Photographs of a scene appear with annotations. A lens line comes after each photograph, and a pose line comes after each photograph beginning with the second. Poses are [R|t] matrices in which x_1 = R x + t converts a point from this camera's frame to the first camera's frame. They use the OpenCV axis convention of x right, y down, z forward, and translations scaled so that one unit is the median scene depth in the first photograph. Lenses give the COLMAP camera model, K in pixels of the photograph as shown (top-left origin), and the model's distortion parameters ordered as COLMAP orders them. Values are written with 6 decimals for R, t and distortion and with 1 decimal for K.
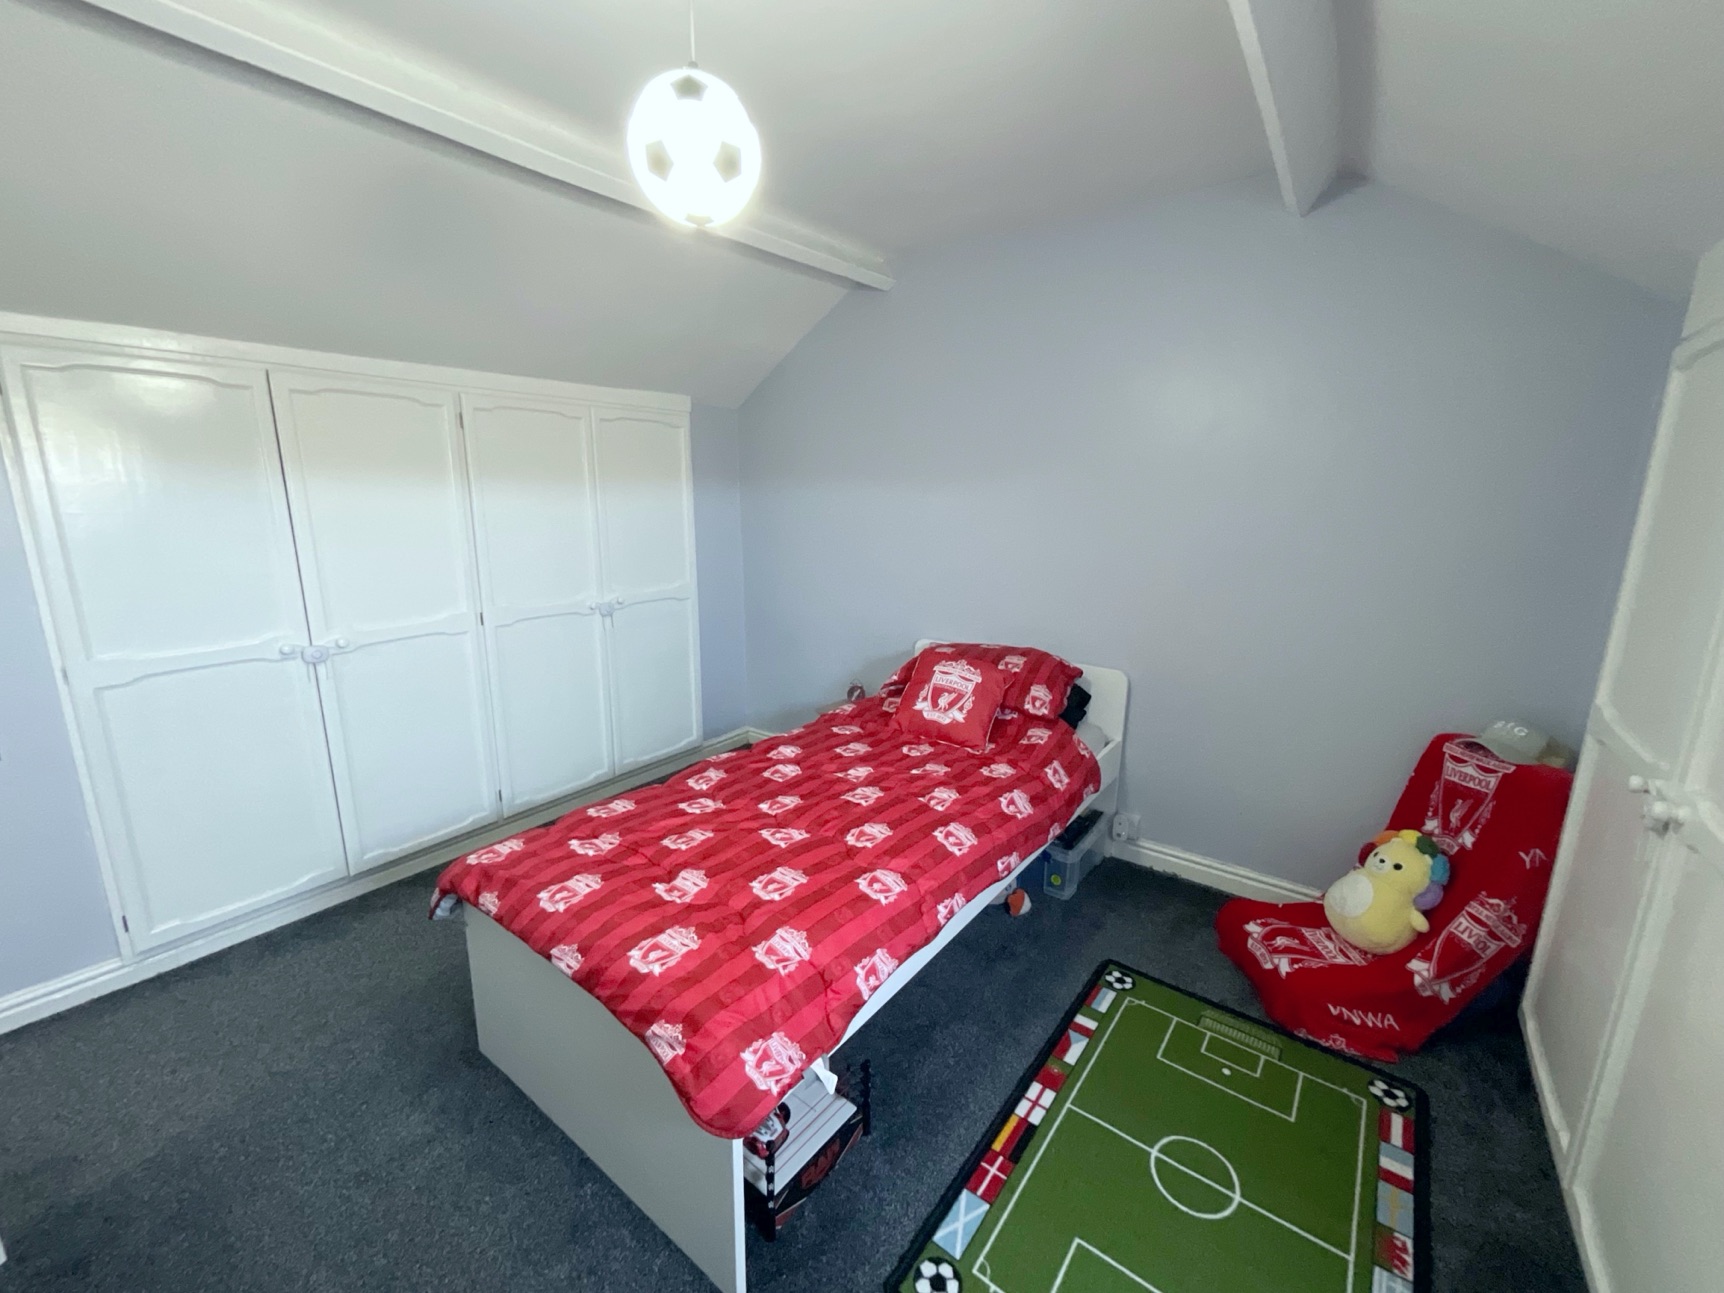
lens RADIAL K [[702.9, 0, 860.1], [0, 702.9, 647.6], [0, 0, 1]] dist [-0.001744, 0.000049]
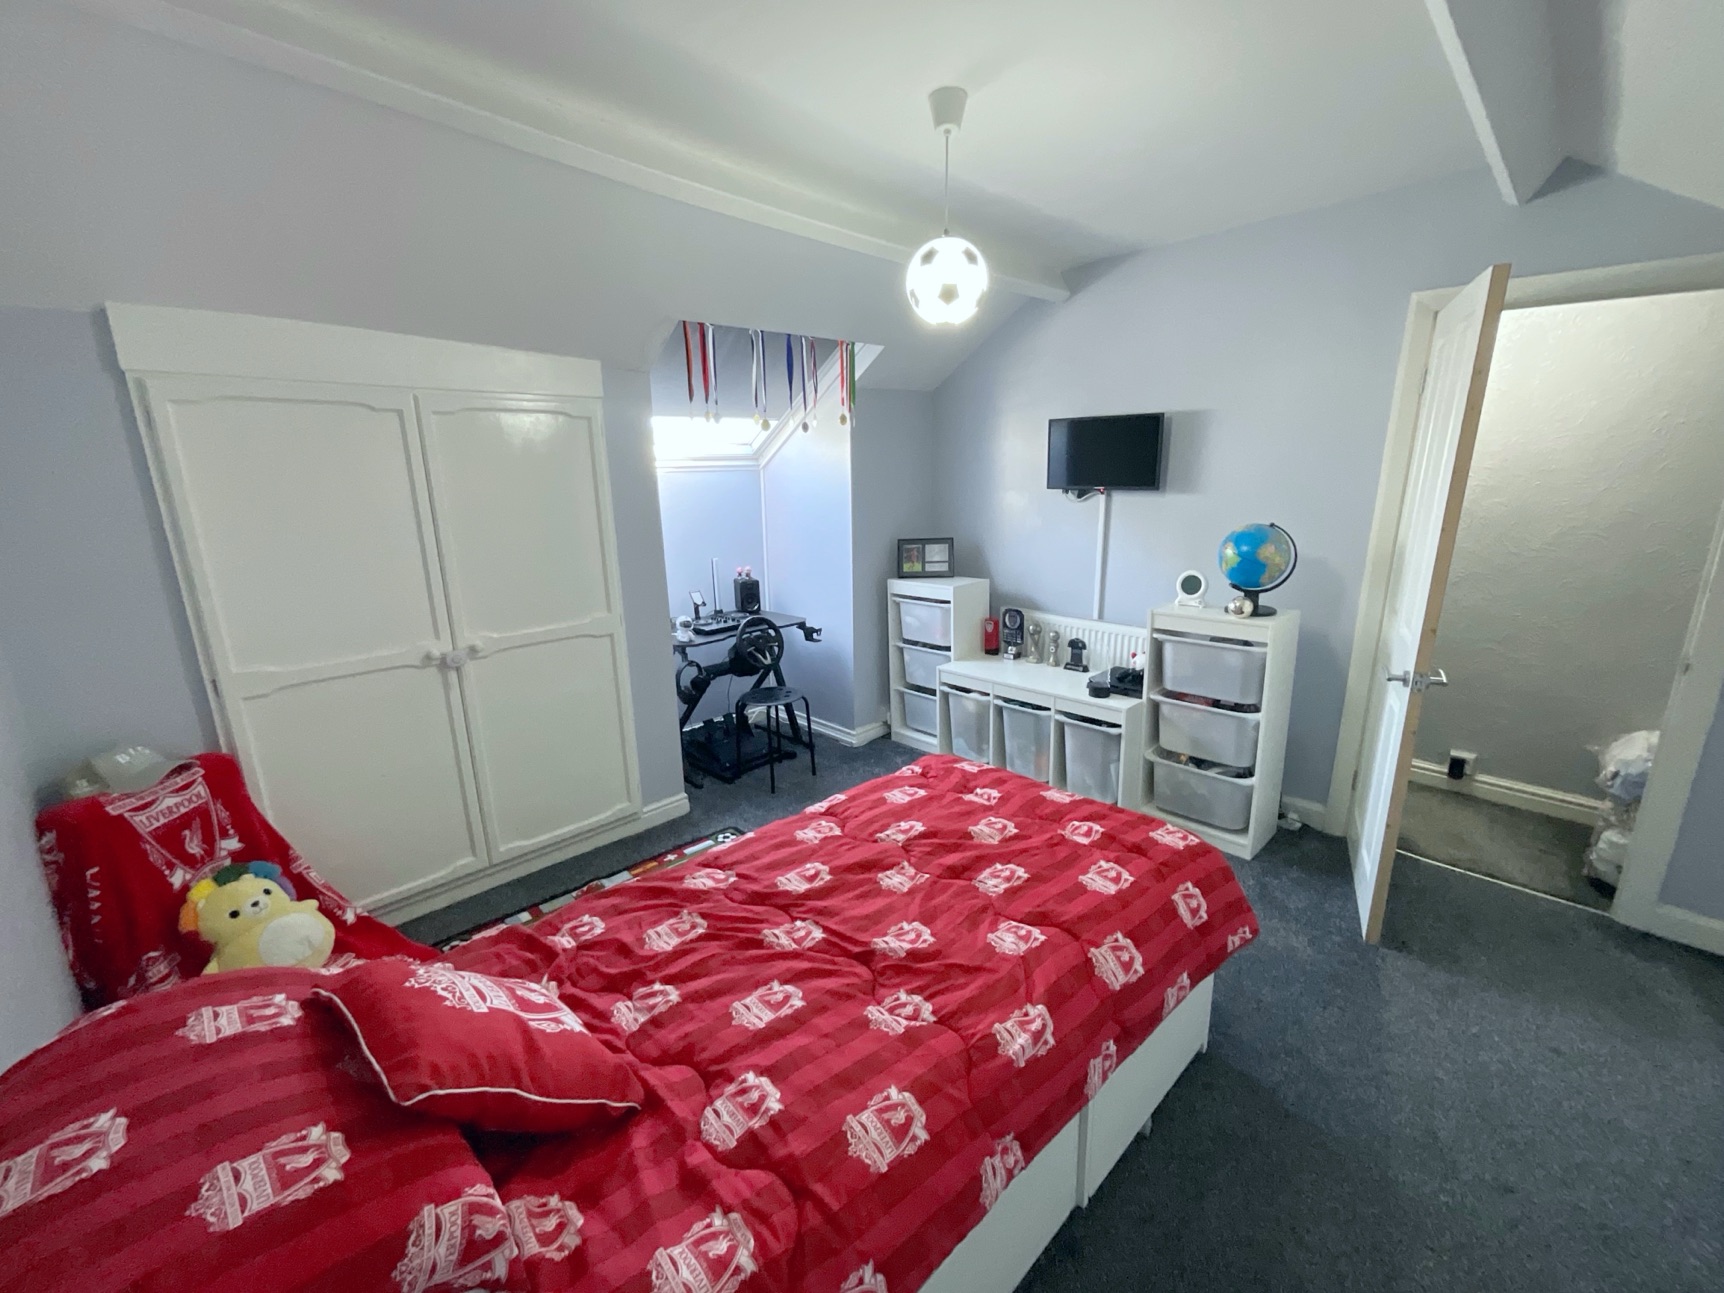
lens RADIAL K [[706.6, 0, 868.2], [0, 706.6, 648.4], [0, 0, 1]] dist [0.010876, -0.000051]
pose [[-0.991279, -0.016739, 0.130709, -0.170006], [0.043303, 0.895437, 0.443078, -0.382906], [-0.124458, 0.444874, -0.886903, 1.617939]]
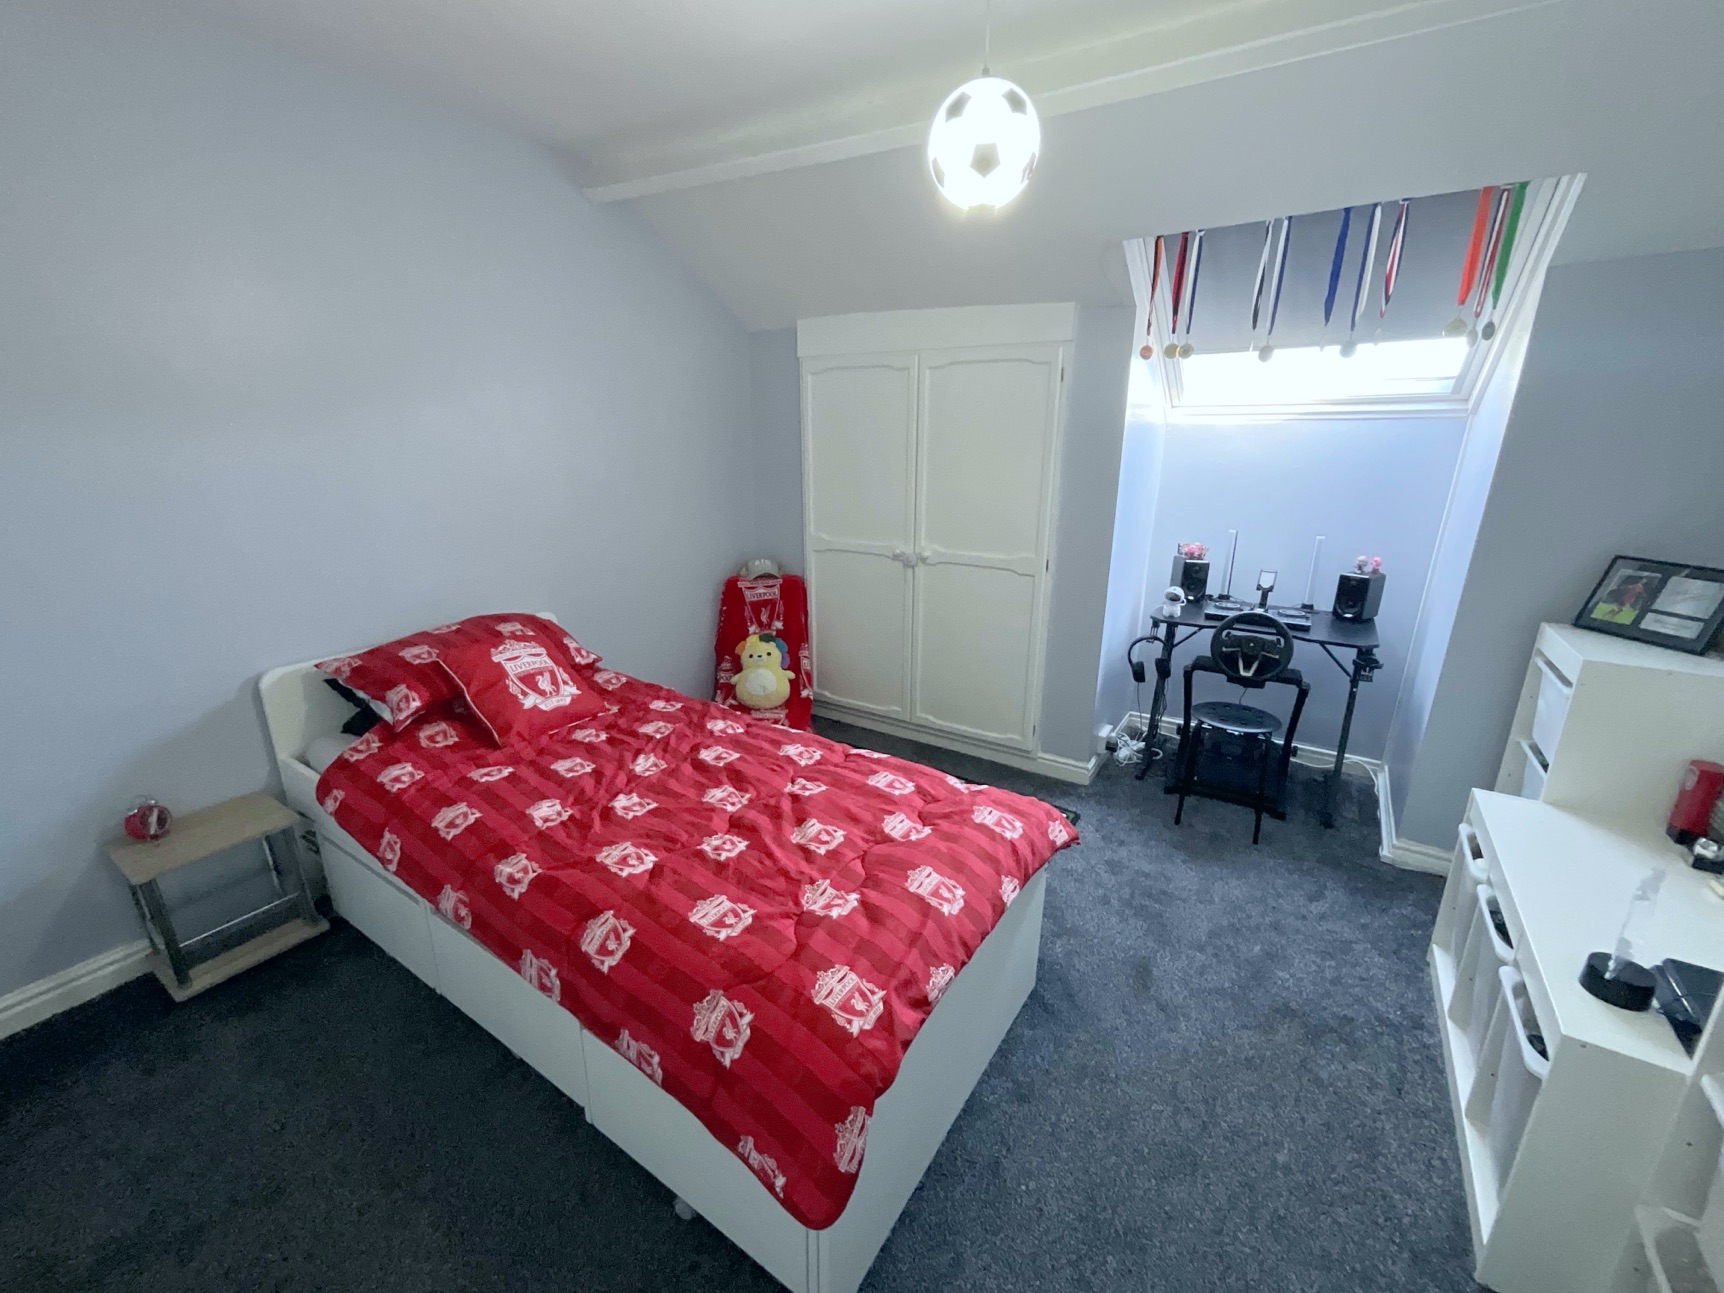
lens RADIAL K [[710.0, 0, 861.4], [0, 710.0, 646.1], [0, 0, 1]] dist [0.001094, 0.000120]
pose [[-0.088092, -0.290668, 0.952760, -0.908835], [0.207719, 0.930091, 0.302958, -0.186656], [-0.974214, 0.224595, -0.021556, 0.814290]]
